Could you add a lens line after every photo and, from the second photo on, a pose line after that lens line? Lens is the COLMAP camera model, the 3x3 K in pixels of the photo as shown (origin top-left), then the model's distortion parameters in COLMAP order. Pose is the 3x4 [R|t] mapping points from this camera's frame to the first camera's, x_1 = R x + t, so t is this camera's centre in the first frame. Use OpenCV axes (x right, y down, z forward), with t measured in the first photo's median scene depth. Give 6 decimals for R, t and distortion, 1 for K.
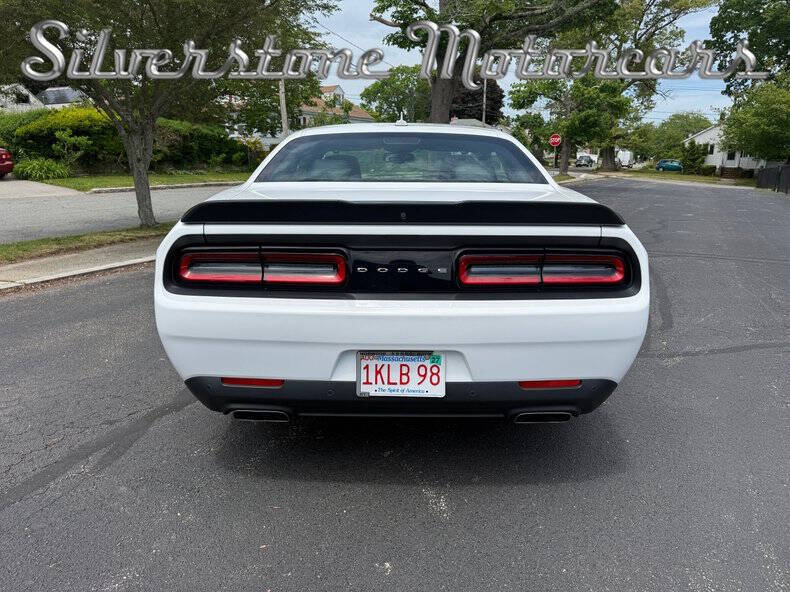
lens RADIAL K [[552.5, 0, 431.3], [0, 552.5, 296.3], [0, 0, 1]] dist [0.030511, -0.028256]
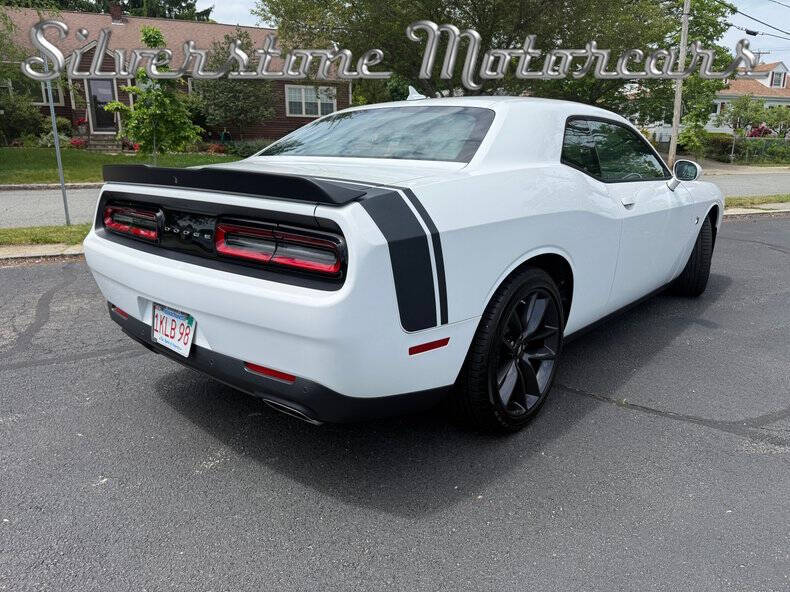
lens RADIAL K [[564.2, 0, 396.2], [0, 564.2, 291.2], [0, 0, 1]] dist [0.028104, -0.022138]
pose [[0.744224, 0.146969, -0.651560, 0.908807], [-0.148944, 0.987445, 0.052607, -0.053036], [0.651112, 0.057895, 0.756771, 0.391170]]
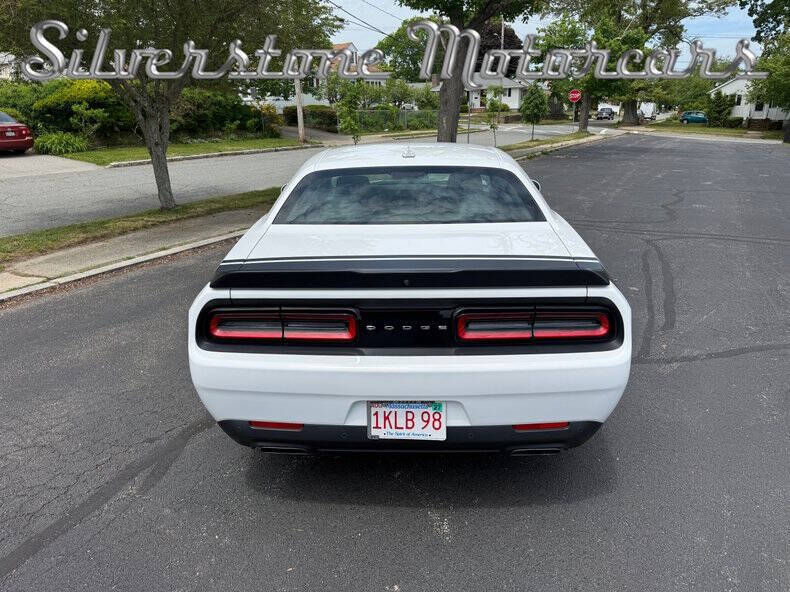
lens RADIAL K [[552.5, 0, 431.3], [0, 552.5, 296.3], [0, 0, 1]] dist [0.030511, -0.028256]
pose [[0.999506, -0.006803, -0.030699, 0.028542], [0.008950, 0.997483, 0.070342, -0.171477], [0.030143, -0.070582, 0.997050, -0.095700]]
